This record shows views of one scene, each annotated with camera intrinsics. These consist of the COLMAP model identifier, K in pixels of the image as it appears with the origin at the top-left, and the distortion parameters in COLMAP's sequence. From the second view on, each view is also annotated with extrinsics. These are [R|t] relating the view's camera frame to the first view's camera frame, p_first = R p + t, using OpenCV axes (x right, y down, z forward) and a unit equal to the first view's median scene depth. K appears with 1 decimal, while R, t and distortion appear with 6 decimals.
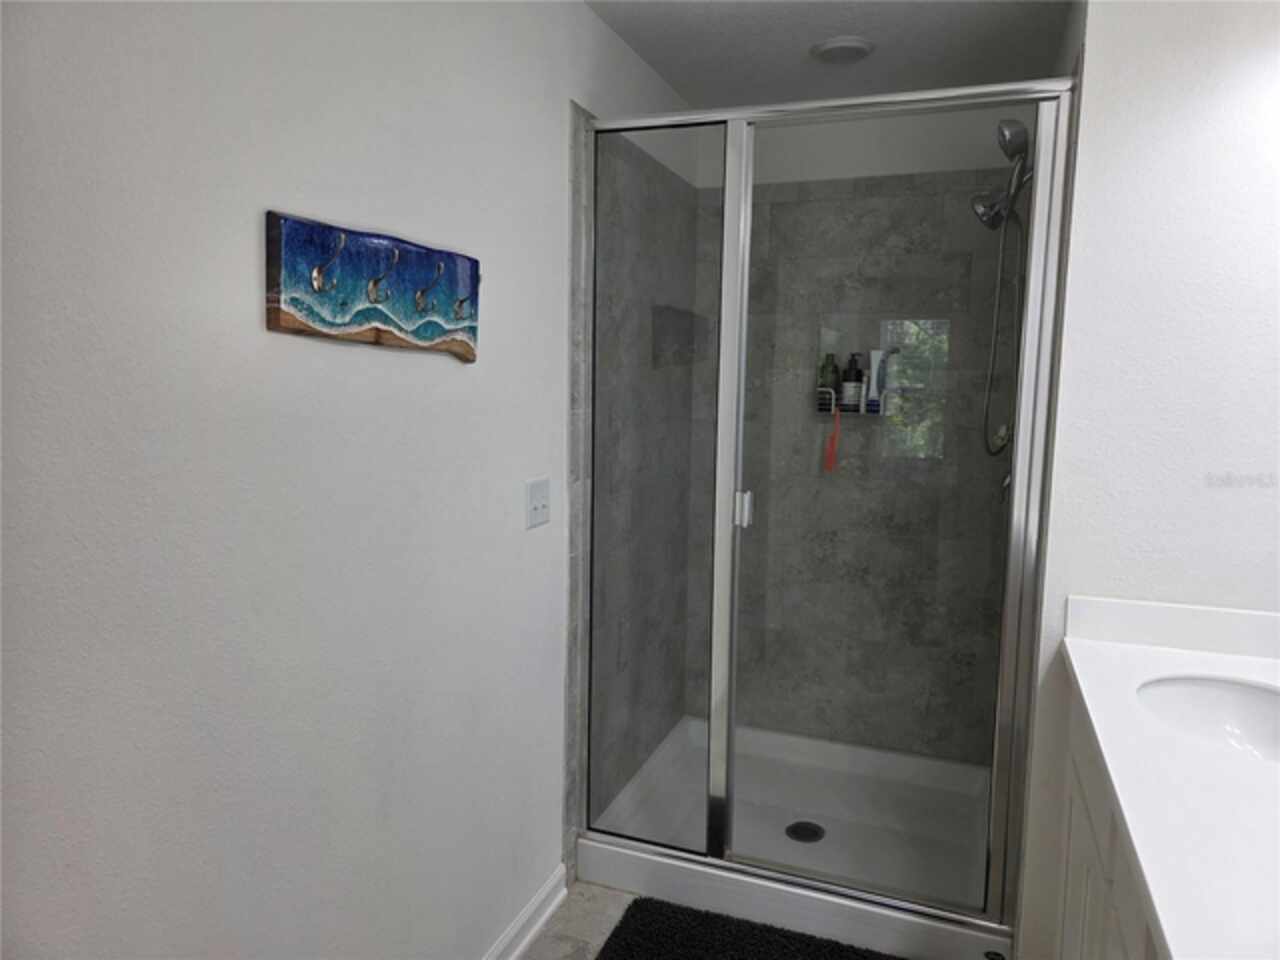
lens RADIAL K [[865.5, 0, 641.9], [0, 865.5, 470.8], [0, 0, 1]] dist [0.067157, -0.061701]
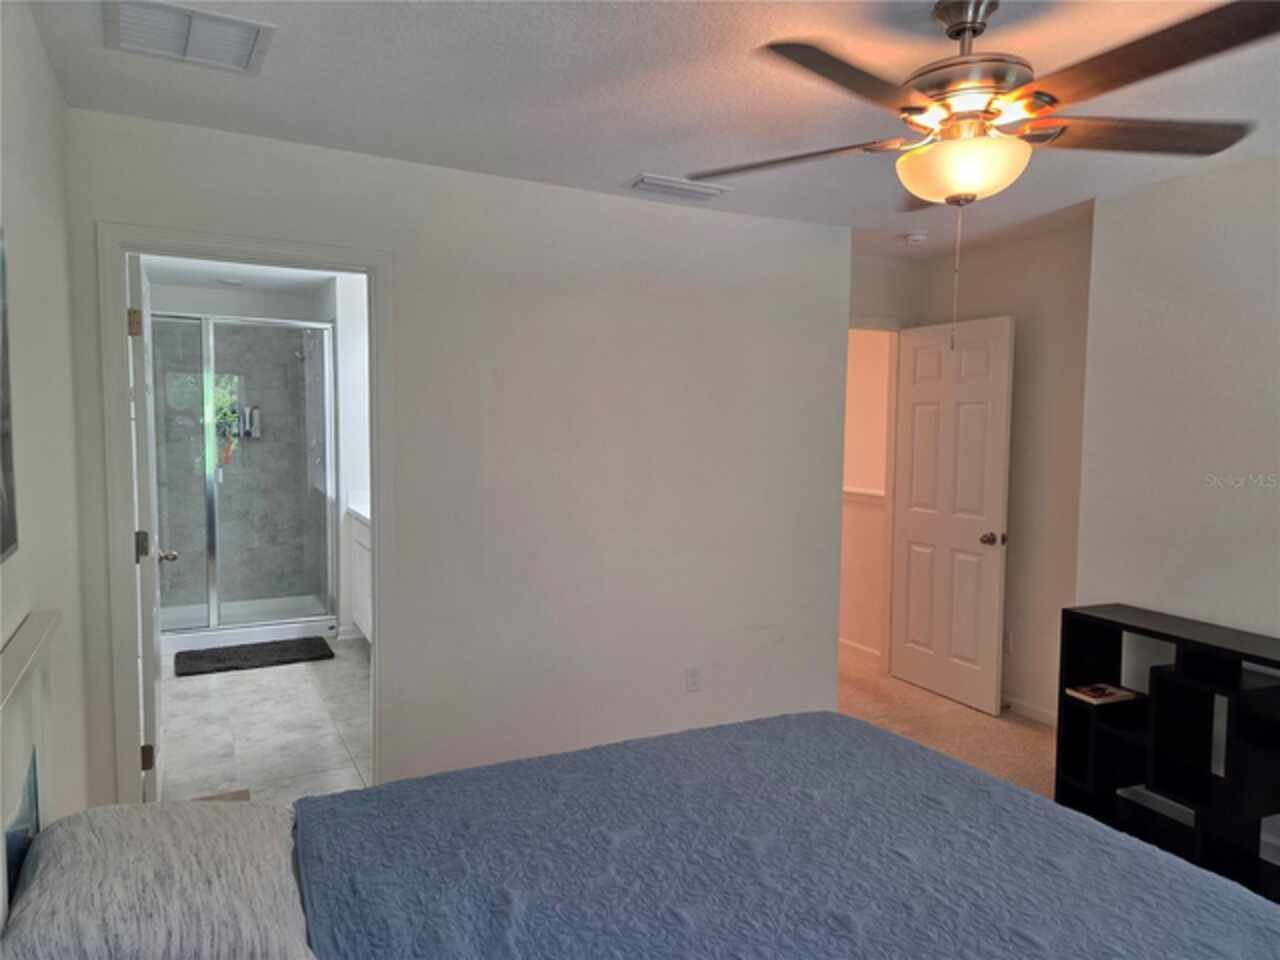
lens RADIAL K [[856.7, 0, 640.0], [0, 856.7, 480.0], [0, 0, 1]] dist [0.072892, -0.055302]
pose [[0.665267, -0.064504, 0.743814, -0.674637], [0.089710, 0.995949, 0.006133, 0.111947], [-0.741197, 0.062647, 0.668358, -1.112777]]
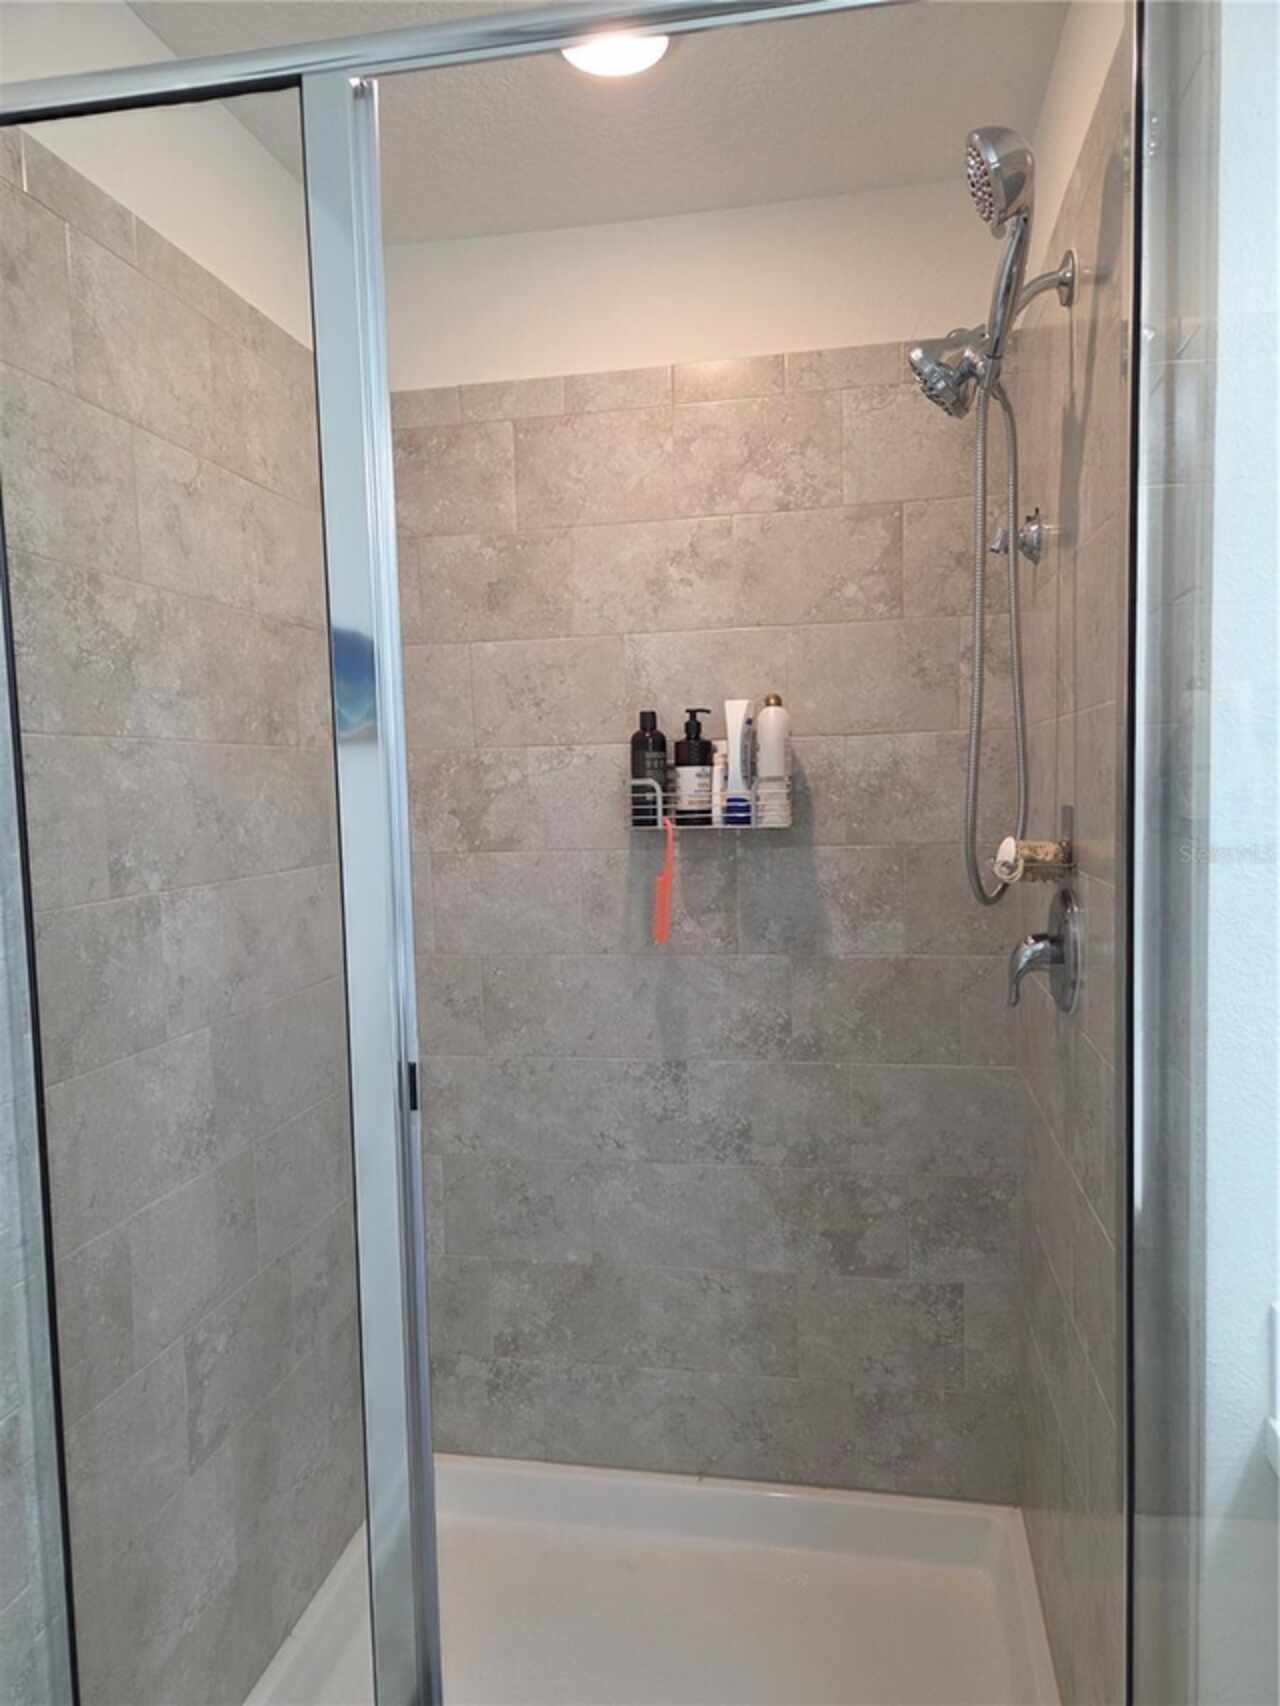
lens RADIAL K [[1141.9, 0, 630.1], [0, 1141.9, 856.4], [0, 0, 1]] dist [0.072892, -0.055302]
pose [[0.986663, -0.055012, 0.153200, 0.101247], [0.062057, 0.997206, -0.041583, -0.024434], [-0.150485, 0.050536, 0.987320, 0.354730]]
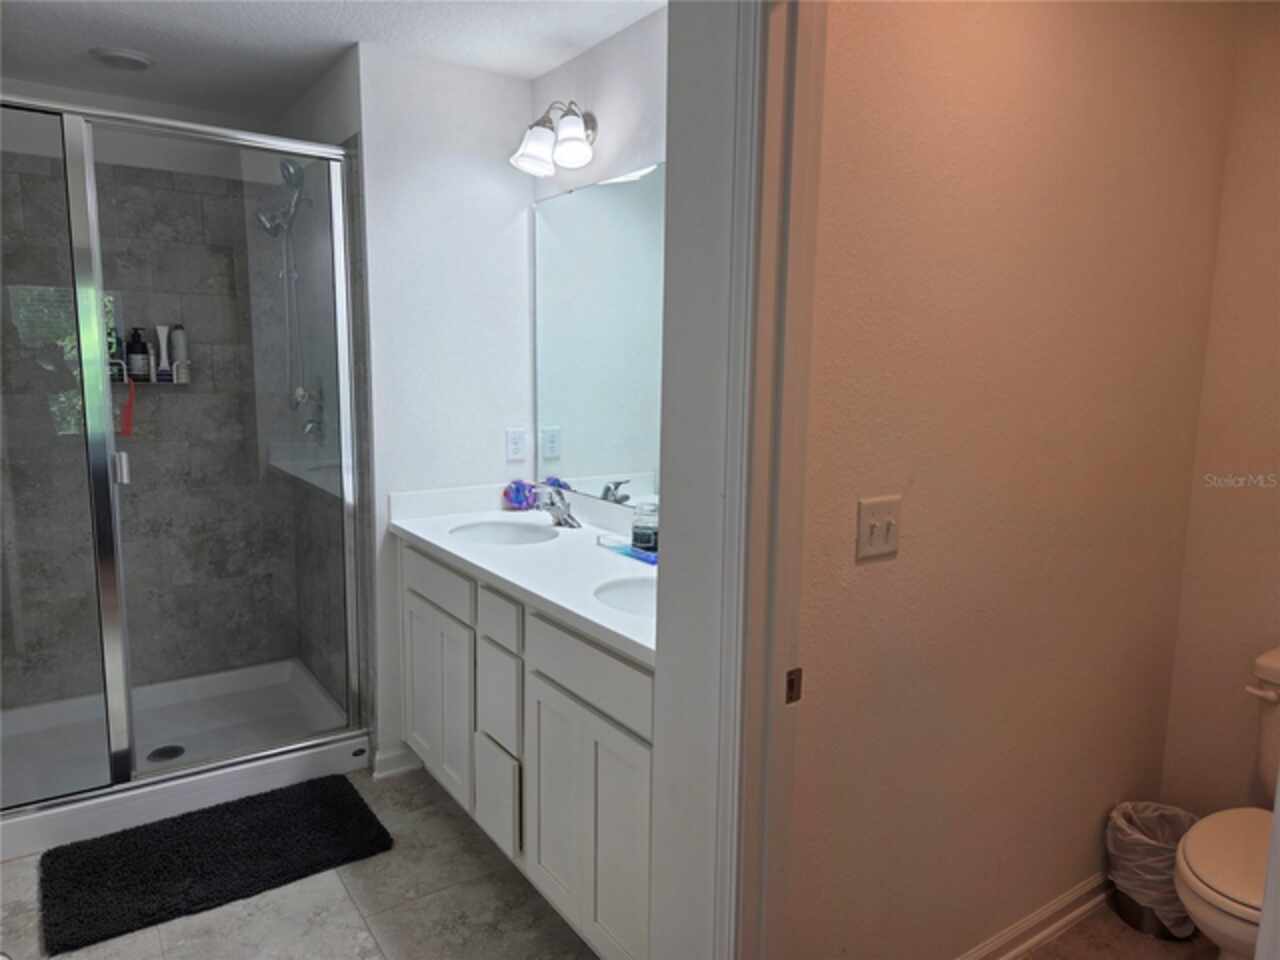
lens RADIAL K [[856.7, 0, 640.0], [0, 856.7, 480.0], [0, 0, 1]] dist [0.072892, -0.055302]
pose [[0.572347, -0.122963, 0.810740, -0.309681], [0.091930, 0.992082, 0.085568, 0.019375], [-0.814842, 0.025557, 0.579119, -0.150047]]
